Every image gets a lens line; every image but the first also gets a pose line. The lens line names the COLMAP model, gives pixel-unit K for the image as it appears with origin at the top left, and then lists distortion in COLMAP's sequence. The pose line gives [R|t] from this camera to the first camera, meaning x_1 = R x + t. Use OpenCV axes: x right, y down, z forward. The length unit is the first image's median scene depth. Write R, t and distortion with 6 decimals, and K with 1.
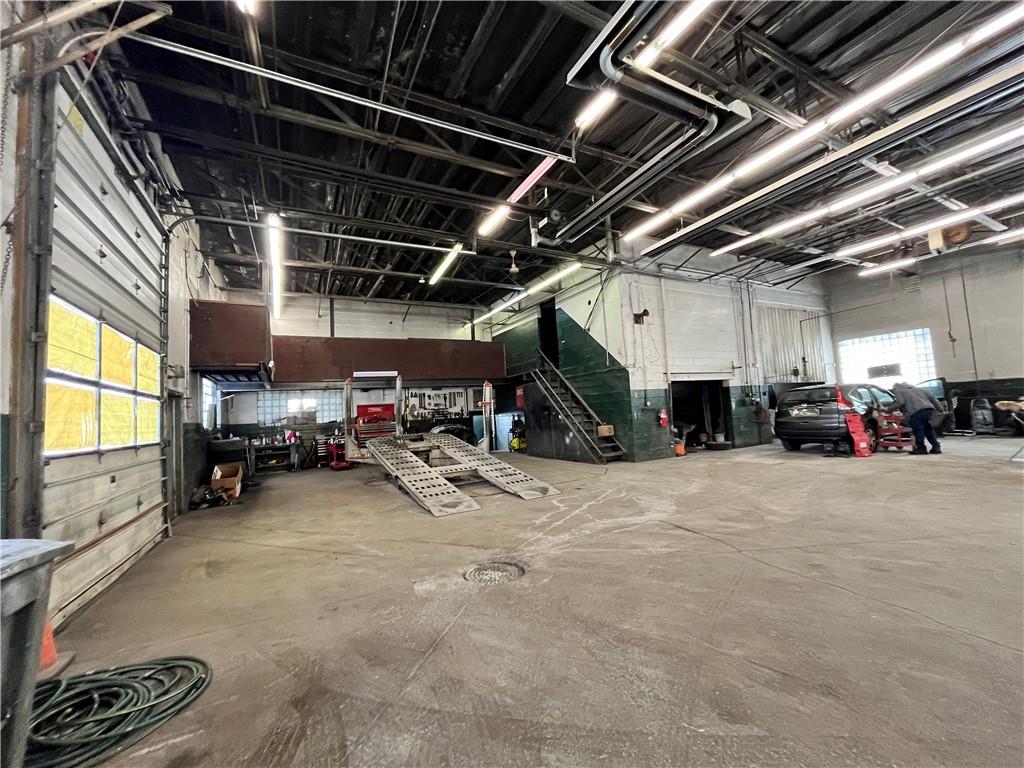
lens RADIAL K [[411.2, 0, 513.9], [0, 411.2, 380.8], [0, 0, 1]] dist [-0.002614, -0.000667]
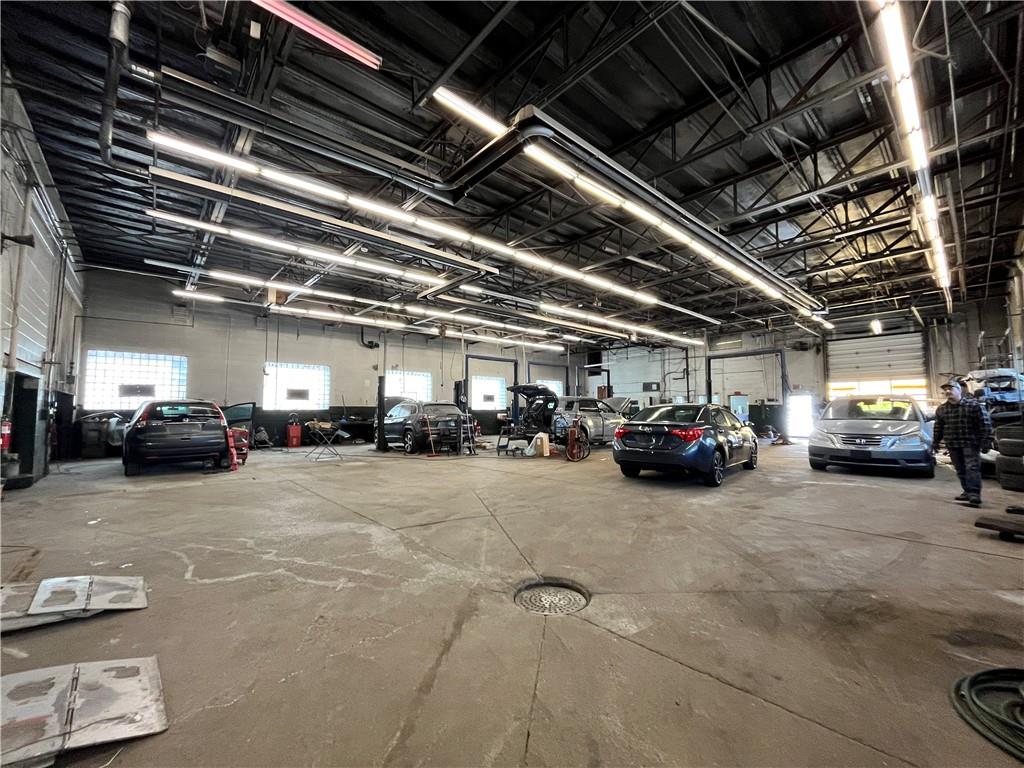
lens RADIAL K [[411.2, 0, 509.2], [0, 411.2, 381.4], [0, 0, 1]] dist [-0.002614, -0.000667]
pose [[-0.226888, 0.129018, 0.965337, -0.712916], [-0.057306, 0.987701, -0.145476, 0.136016], [-0.972233, -0.088327, -0.216704, 1.058430]]
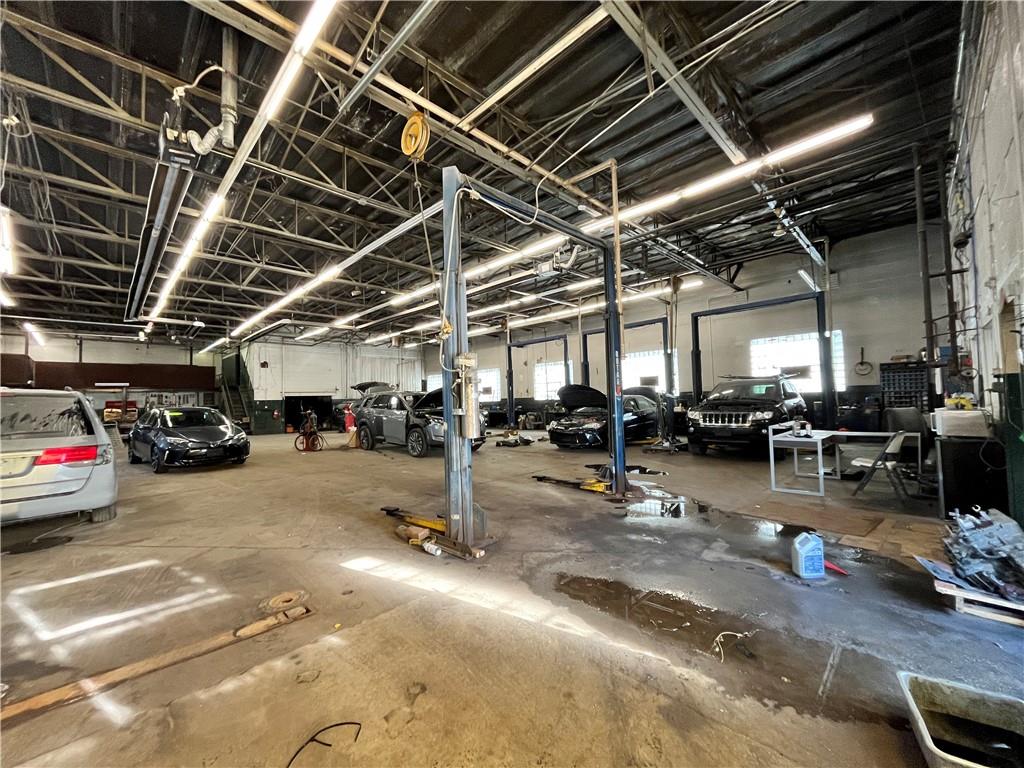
lens RADIAL K [[411.2, 0, 507.6], [0, 411.2, 388.3], [0, 0, 1]] dist [-0.002614, -0.000667]
pose [[0.956424, 0.043480, 0.288726, 1.539224], [-0.052490, 0.998344, 0.023535, -0.261762], [-0.287225, -0.037664, 0.957122, -2.289209]]
